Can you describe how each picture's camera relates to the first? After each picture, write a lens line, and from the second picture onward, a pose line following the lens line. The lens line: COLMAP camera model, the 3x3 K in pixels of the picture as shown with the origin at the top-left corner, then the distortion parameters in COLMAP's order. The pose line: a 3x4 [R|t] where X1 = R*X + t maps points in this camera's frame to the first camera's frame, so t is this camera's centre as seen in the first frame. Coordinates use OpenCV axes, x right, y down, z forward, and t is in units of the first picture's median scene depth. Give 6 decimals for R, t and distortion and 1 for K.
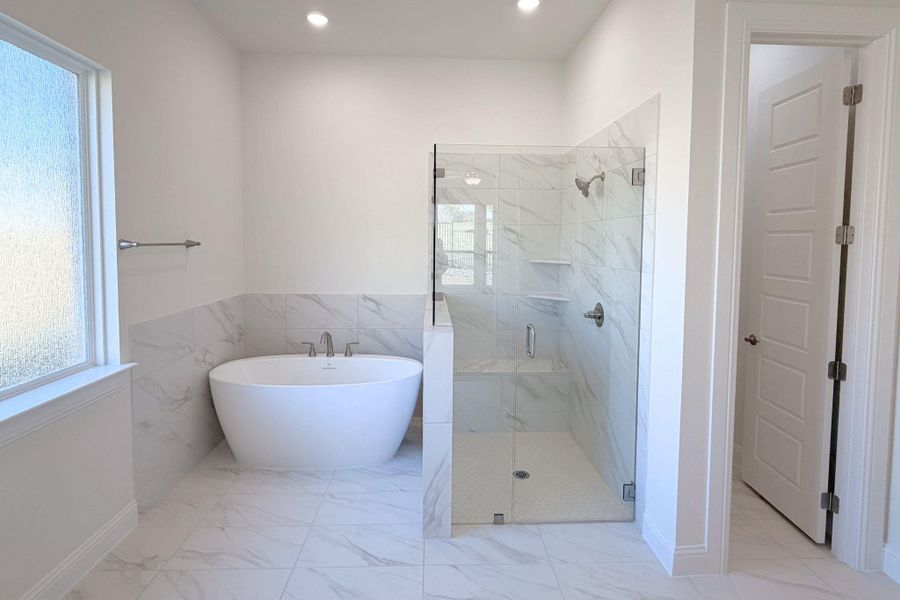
lens RADIAL K [[433.3, 0, 450.9], [0, 433.3, 260.9], [0, 0, 1]] dist [0.002324, 0.000050]
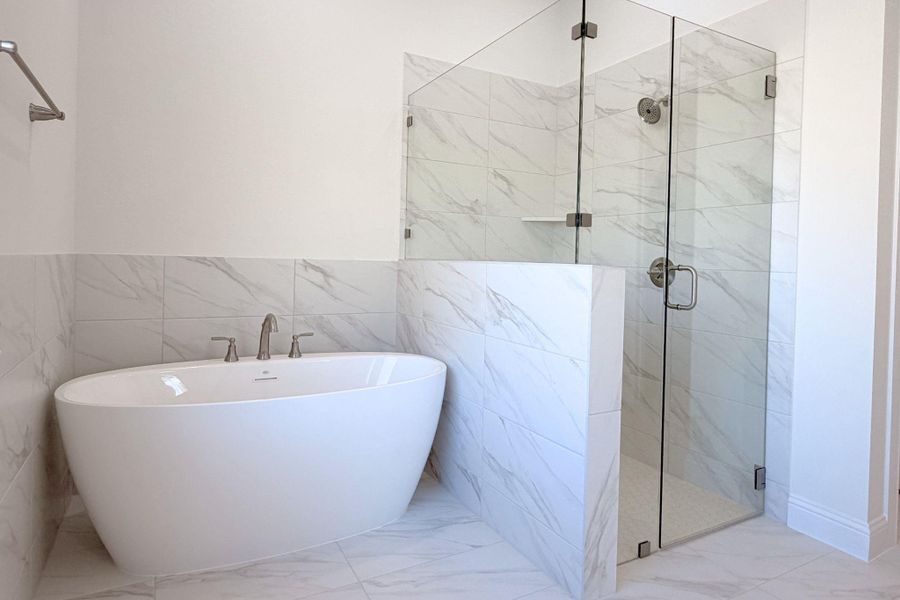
lens RADIAL K [[519.7, 0, 448.3], [0, 519.7, 258.3], [0, 0, 1]] dist [0.001513, 0.000937]
pose [[0.901888, 0.010816, 0.431834, -0.408299], [0.004104, 0.999427, -0.033605, 0.122883], [-0.431949, 0.032081, 0.901327, 0.288285]]
